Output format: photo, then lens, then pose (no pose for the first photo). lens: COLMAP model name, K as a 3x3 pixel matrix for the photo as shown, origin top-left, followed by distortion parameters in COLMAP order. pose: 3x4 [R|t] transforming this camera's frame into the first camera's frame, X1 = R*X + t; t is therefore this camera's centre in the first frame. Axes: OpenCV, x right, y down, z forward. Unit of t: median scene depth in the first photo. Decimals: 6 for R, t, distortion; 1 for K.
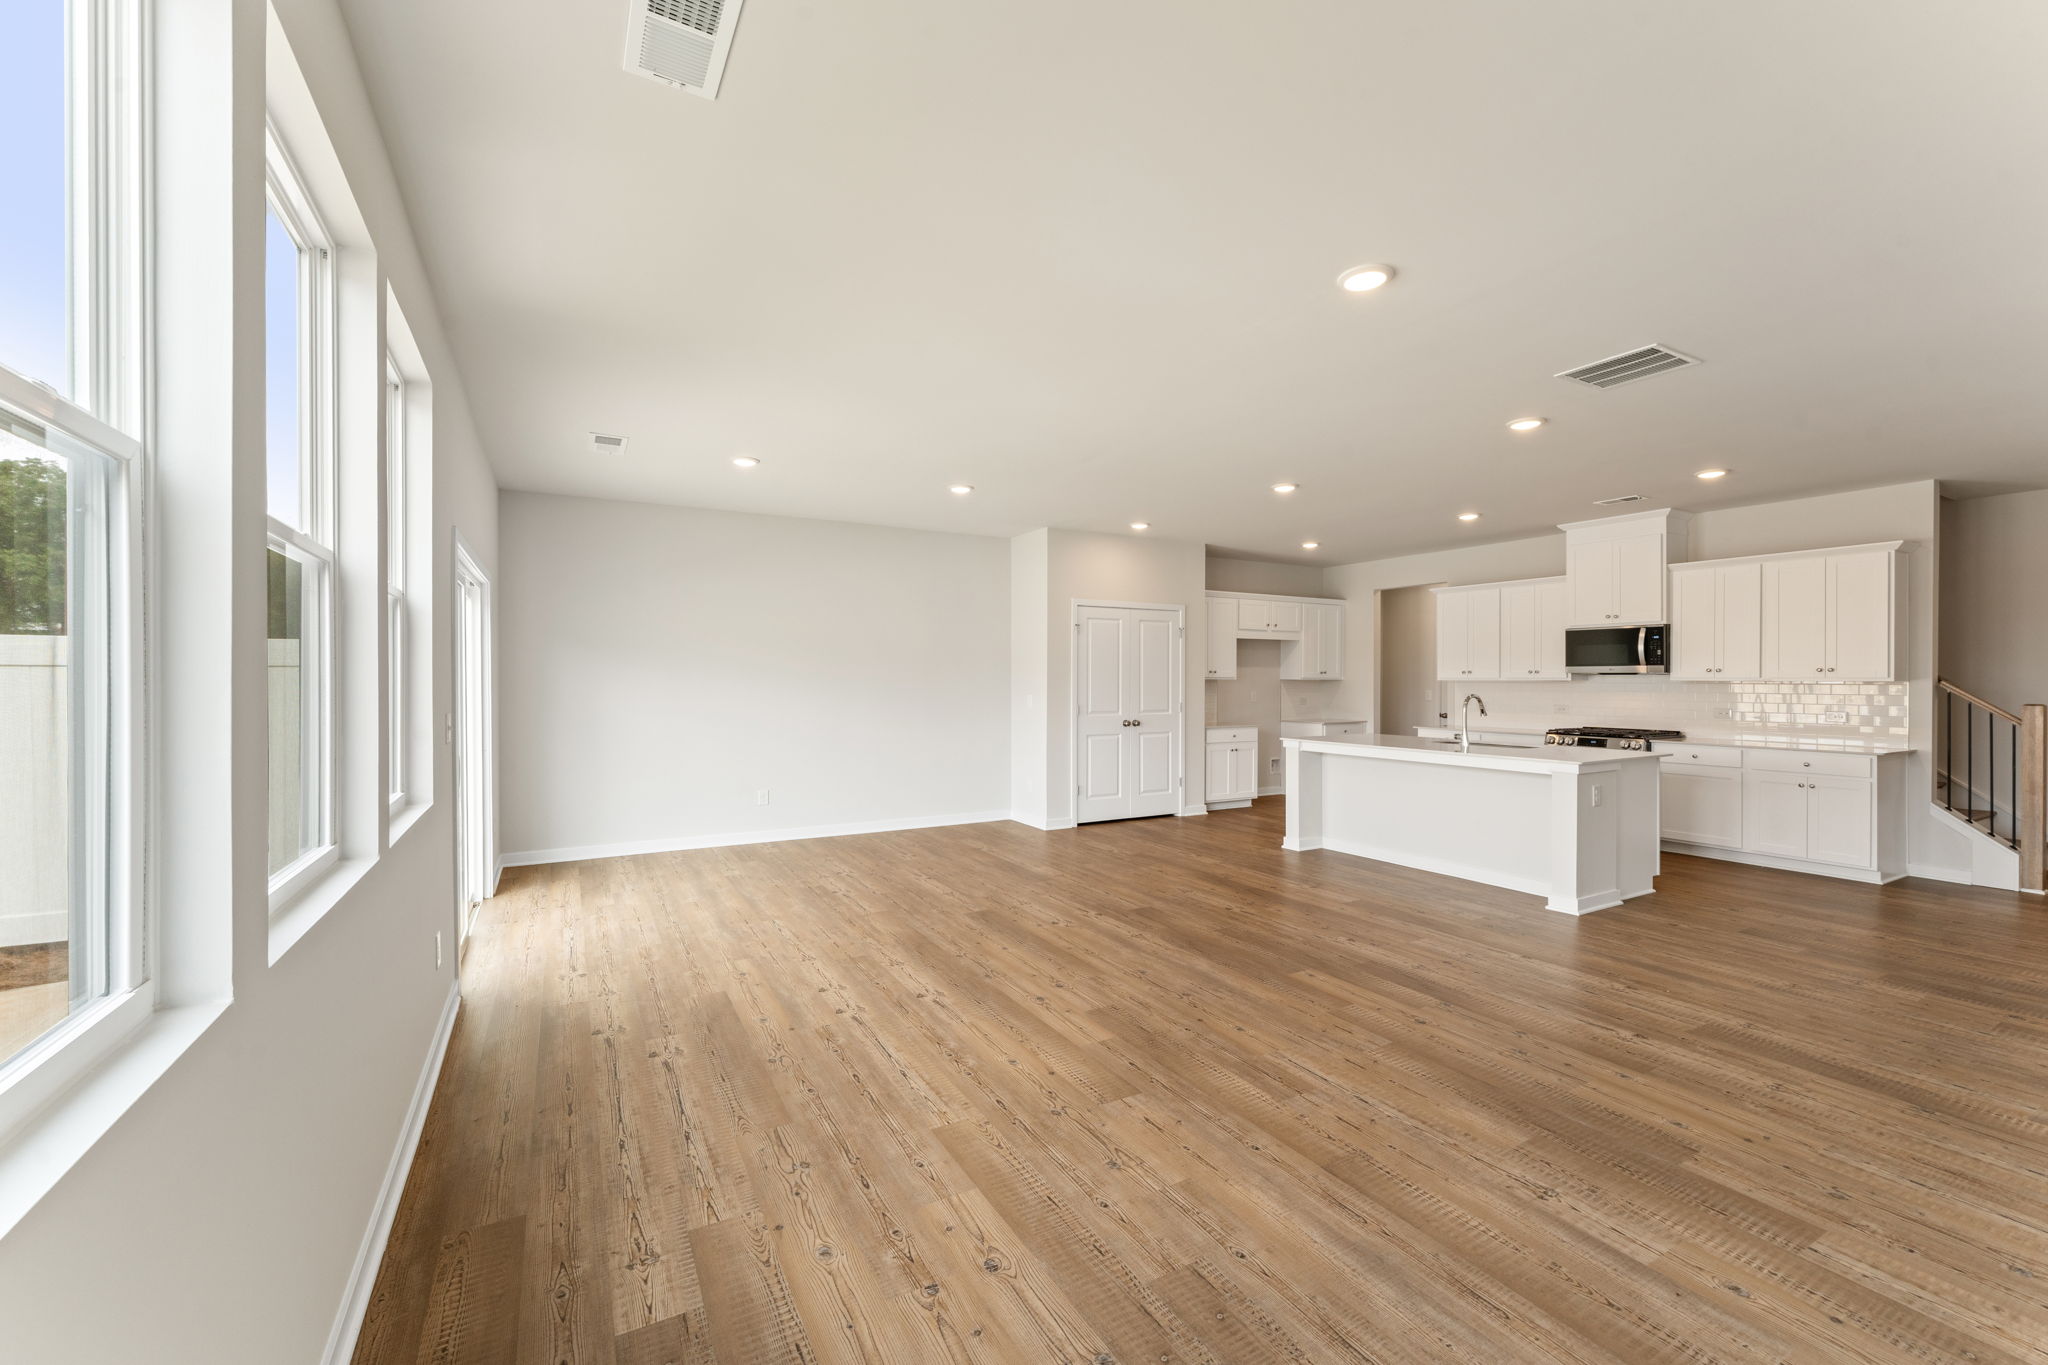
lens RADIAL K [[825.4, 0, 1015.7], [0, 825.4, 676.1], [0, 0, 1]] dist [-0.000769, -0.000450]
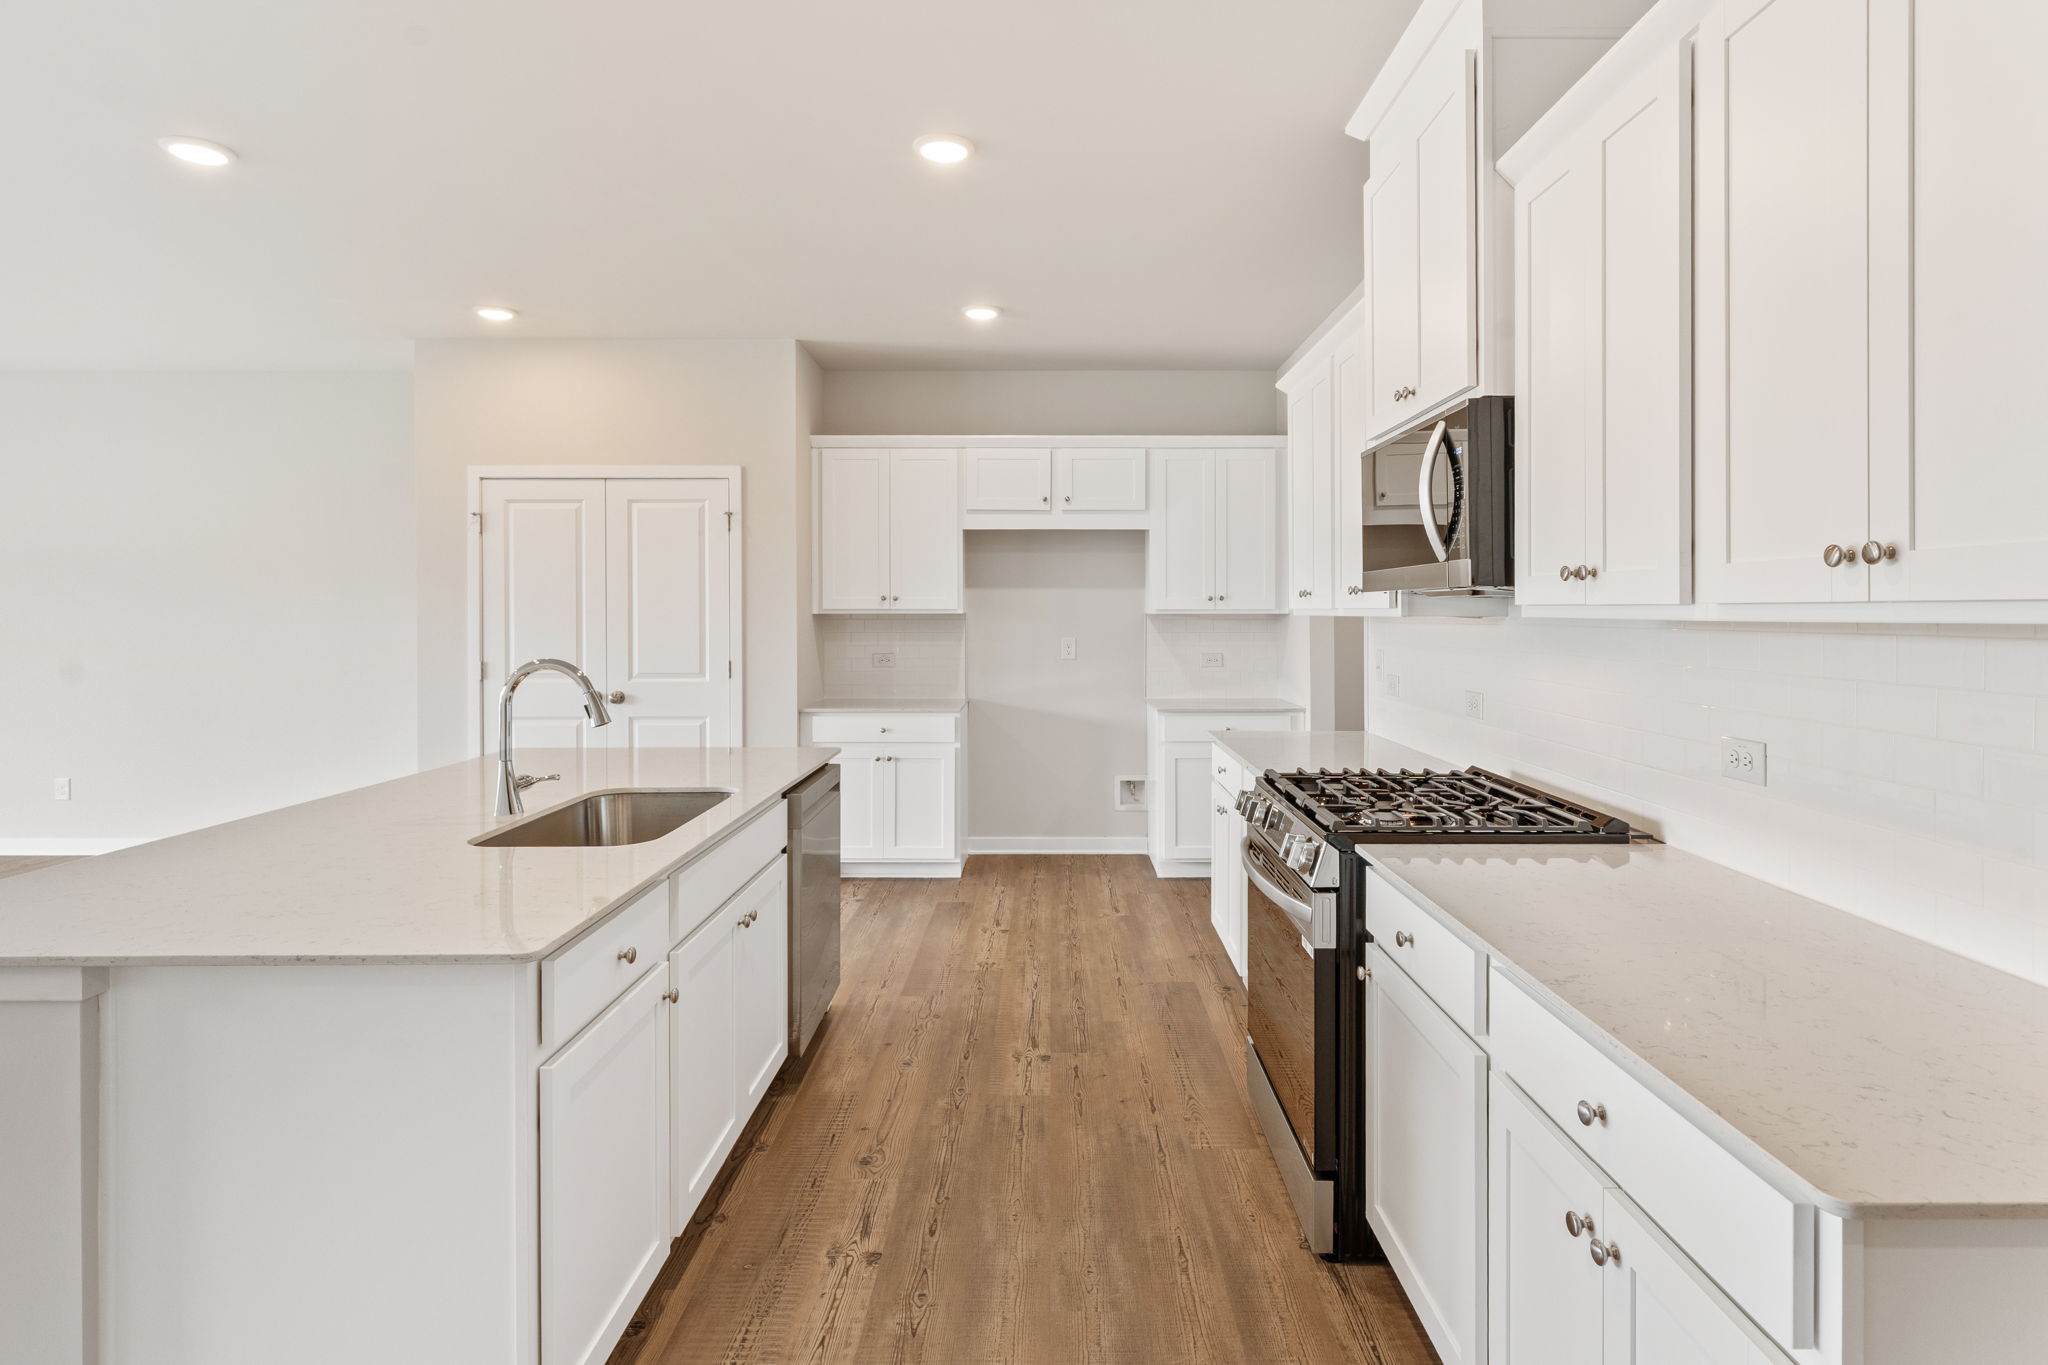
lens RADIAL K [[1037.4, 0, 1017.1], [0, 1037.4, 602.9], [0, 0, 1]] dist [-0.024896, -0.000117]
pose [[0.878364, -0.006004, -0.477955, 0.774114], [0.004690, 0.999981, -0.003943, 0.000737], [0.477970, 0.001222, 0.878375, 0.620918]]
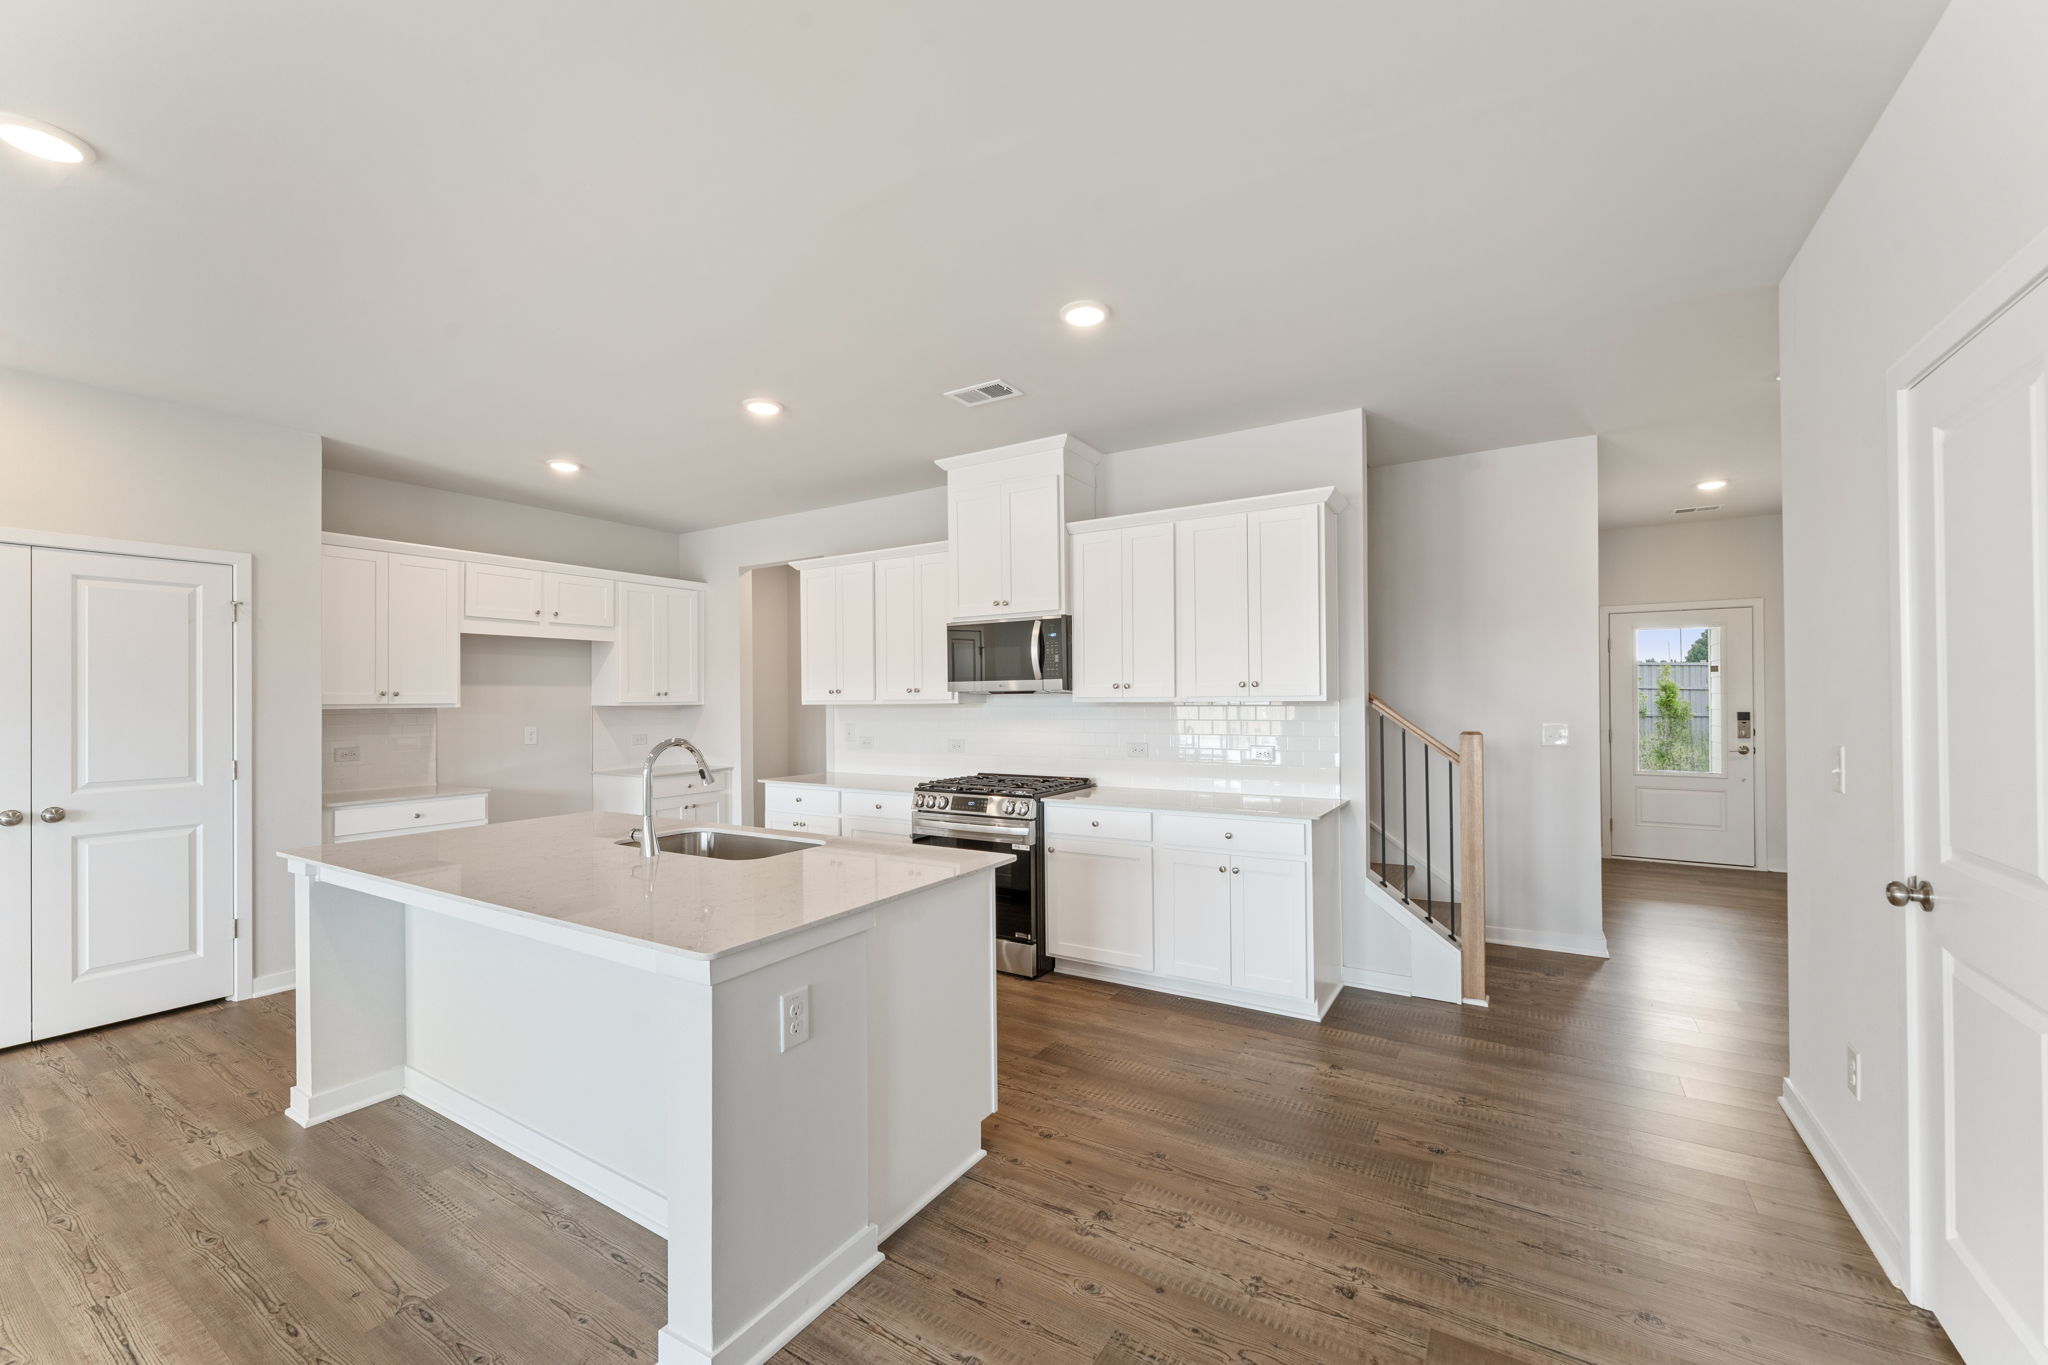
lens RADIAL K [[825.4, 0, 1017.5], [0, 825.4, 684.2], [0, 0, 1]] dist [-0.000769, -0.000450]
pose [[0.876566, -0.001647, 0.481279, 0.431037], [0.008946, 0.999877, -0.012873, -0.001044], [-0.481198, 0.015590, 0.876473, 0.438168]]
